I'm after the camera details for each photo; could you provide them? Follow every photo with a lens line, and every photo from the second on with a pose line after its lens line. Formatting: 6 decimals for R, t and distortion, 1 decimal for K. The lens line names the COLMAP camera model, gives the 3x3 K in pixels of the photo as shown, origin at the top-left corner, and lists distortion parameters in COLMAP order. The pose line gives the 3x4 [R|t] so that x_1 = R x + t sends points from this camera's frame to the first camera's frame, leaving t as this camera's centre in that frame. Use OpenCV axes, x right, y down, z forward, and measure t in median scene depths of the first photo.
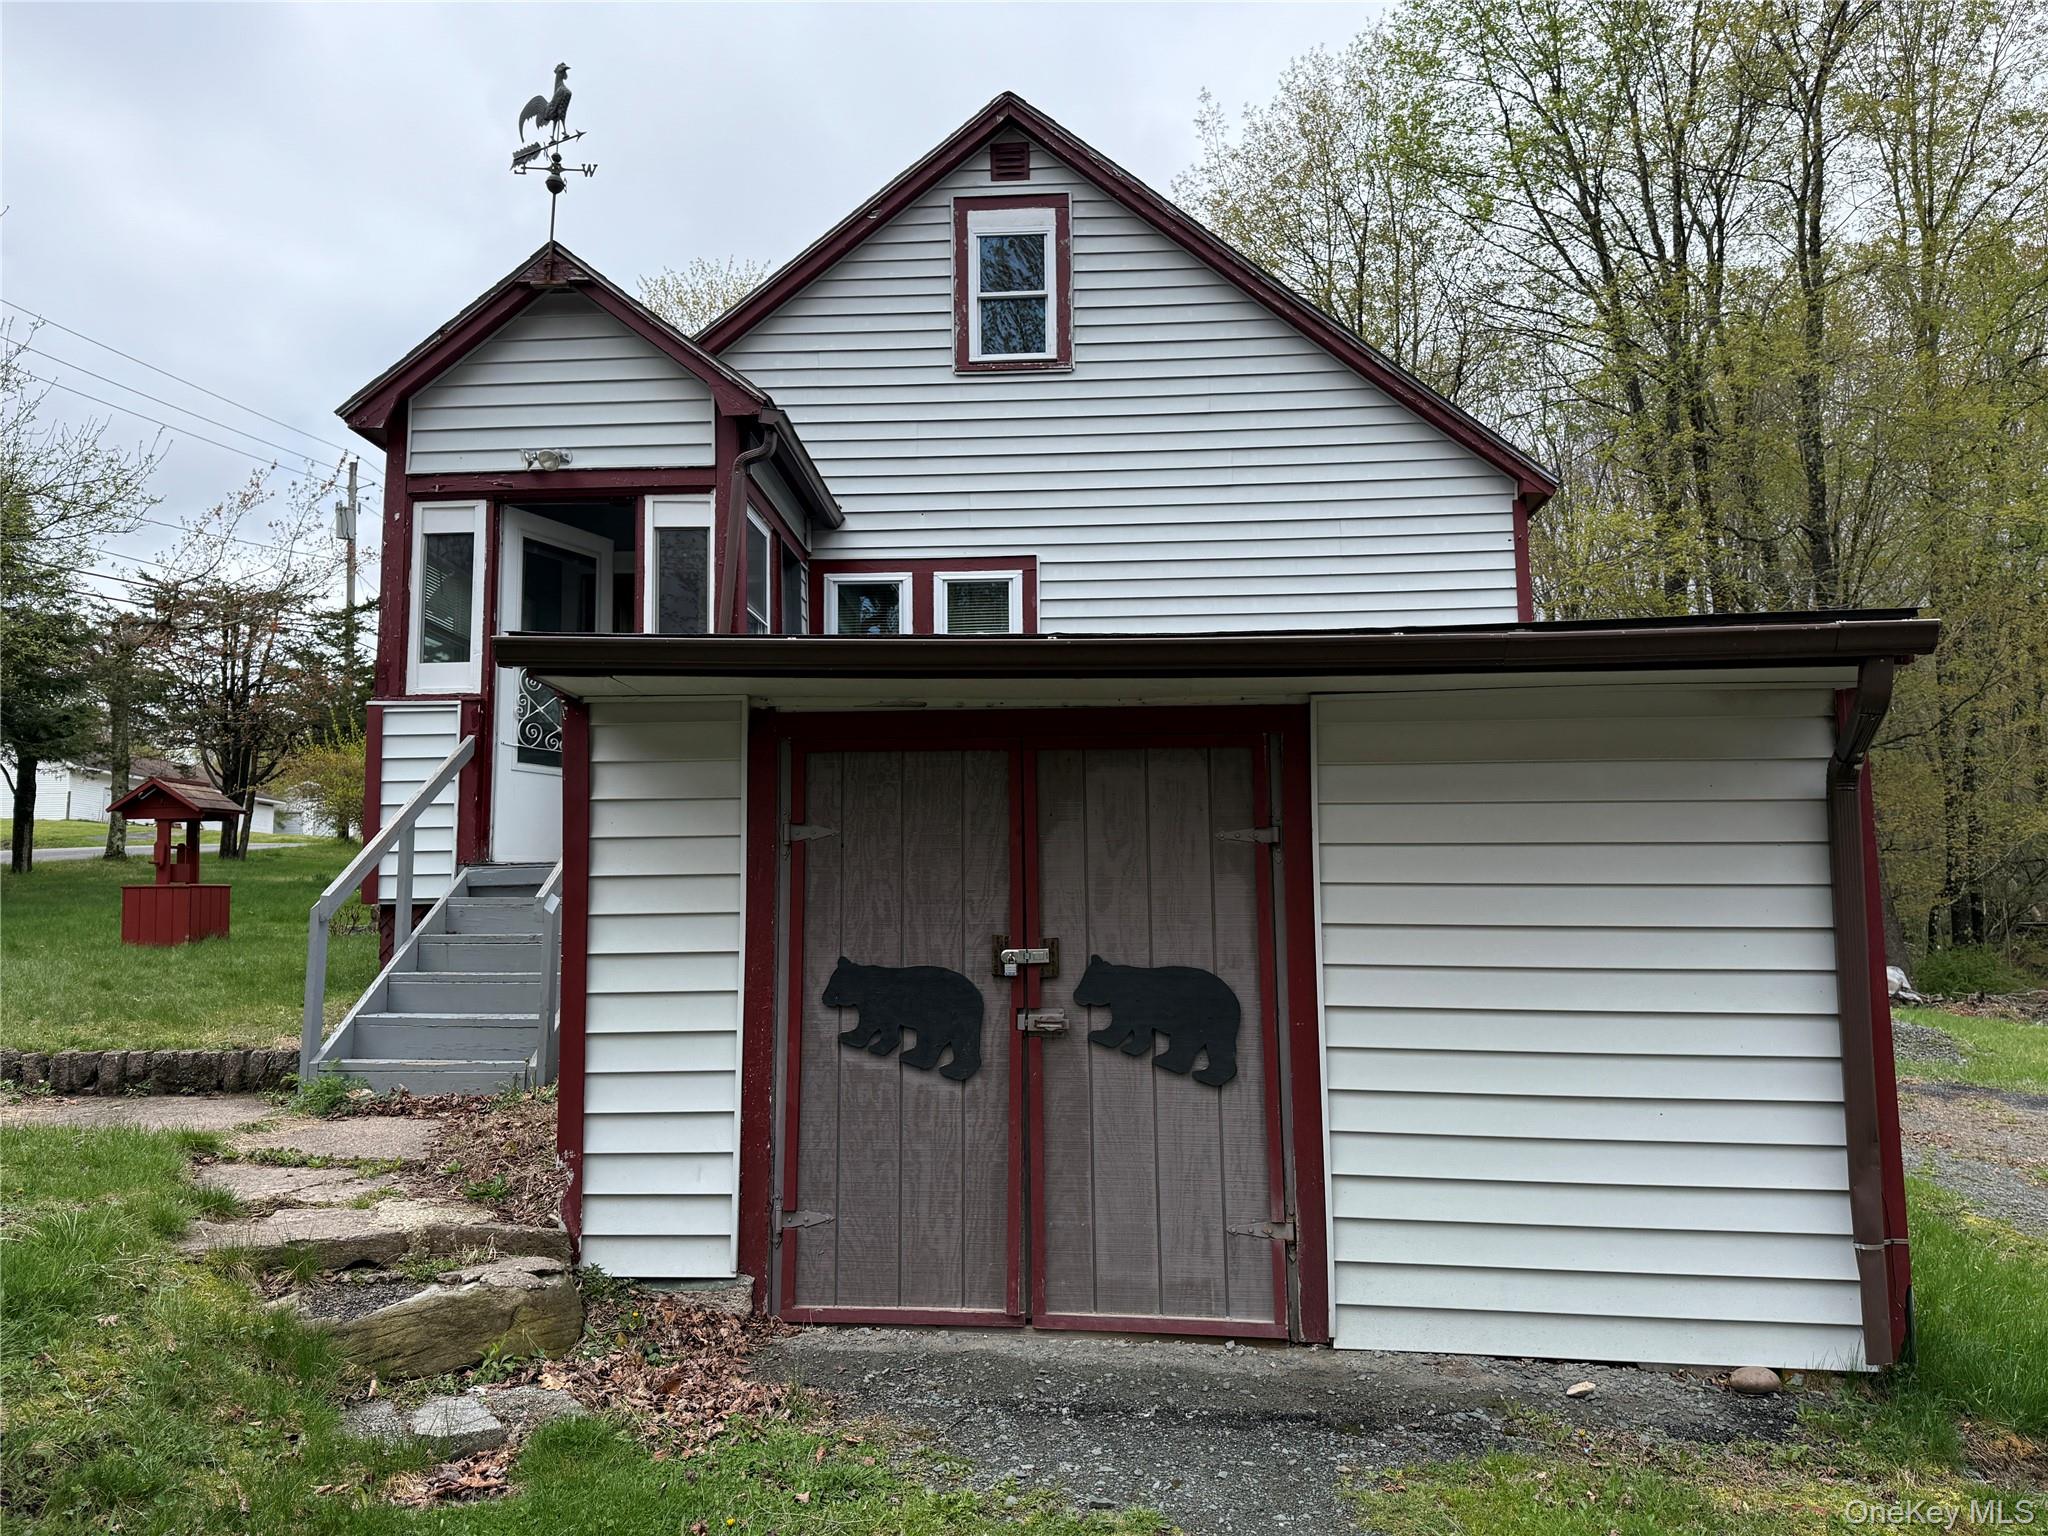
lens RADIAL K [[1461.9, 0, 1034.0], [0, 1461.9, 761.4], [0, 0, 1]] dist [0.031925, -0.043344]
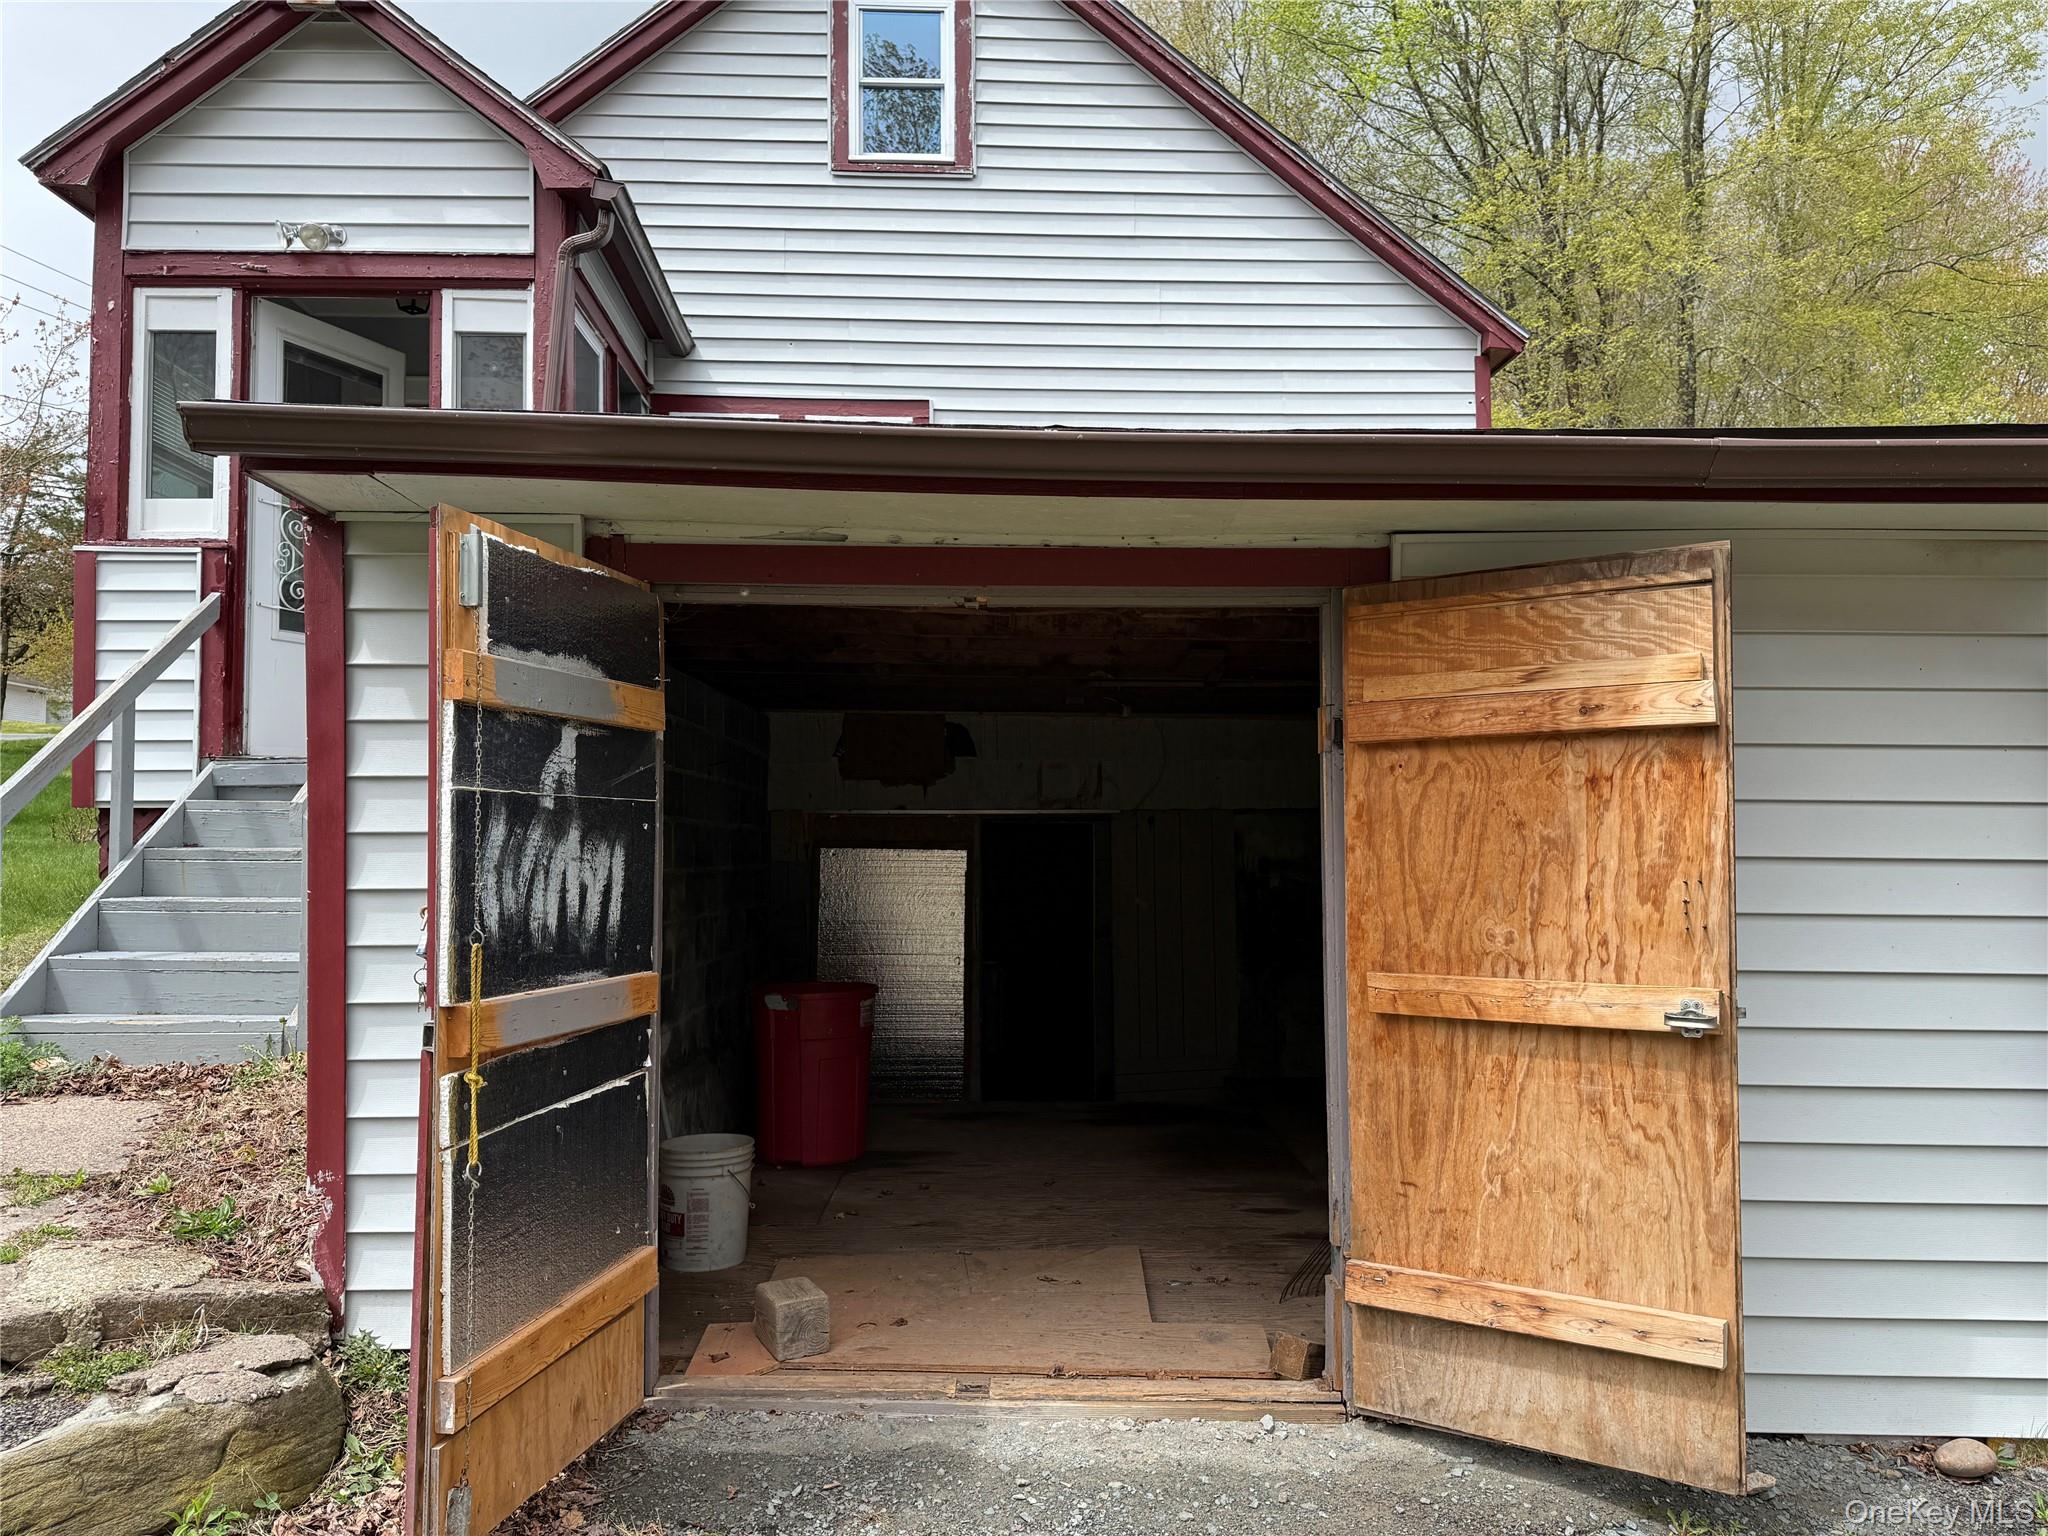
lens RADIAL K [[1461.9, 0, 1018.0], [0, 1461.9, 786.3], [0, 0, 1]] dist [0.031925, -0.043344]
pose [[0.994840, 0.009935, 0.100971, -0.036992], [-0.018201, 0.996525, 0.081278, 0.013229], [-0.099813, -0.082697, 0.991564, 0.171964]]
